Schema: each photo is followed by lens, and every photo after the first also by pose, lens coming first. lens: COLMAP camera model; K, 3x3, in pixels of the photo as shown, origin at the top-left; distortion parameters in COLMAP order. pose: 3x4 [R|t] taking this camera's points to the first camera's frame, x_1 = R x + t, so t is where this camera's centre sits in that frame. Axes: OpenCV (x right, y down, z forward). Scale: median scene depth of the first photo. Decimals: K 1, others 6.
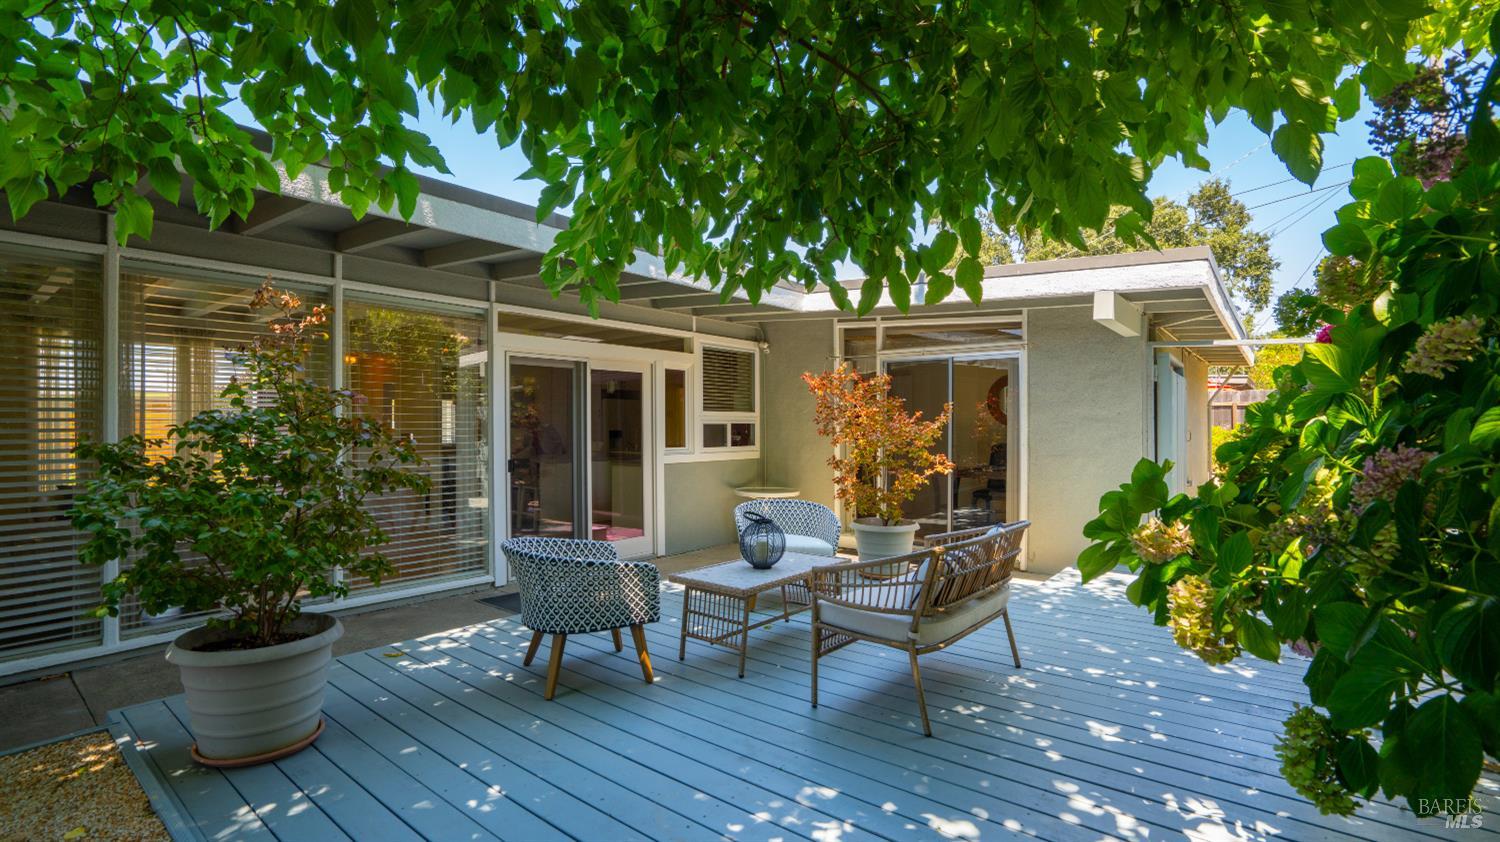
lens RADIAL K [[684.7, 0, 750.0], [0, 684.7, 421.0], [0, 0, 1]] dist [0.000144, 0.000488]
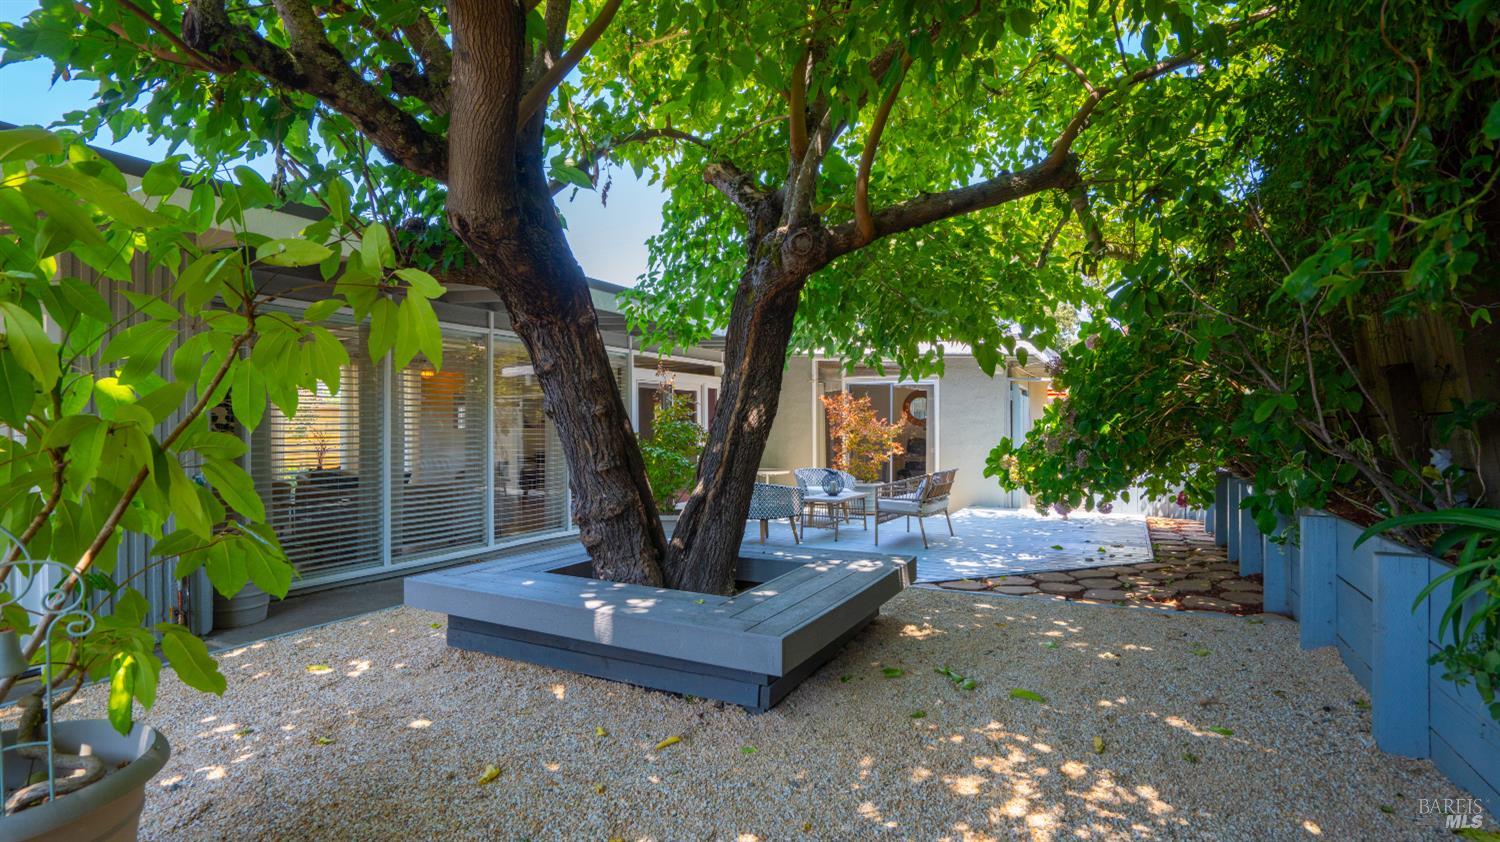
lens RADIAL K [[688.8, 0, 751.9], [0, 688.8, 412.8], [0, 0, 1]] dist [-0.002880, -0.000075]
pose [[0.986915, -0.005658, 0.161144, -0.374074], [0.008085, 0.999863, -0.014411, -0.004573], [-0.161041, 0.015526, 0.986826, -0.673996]]
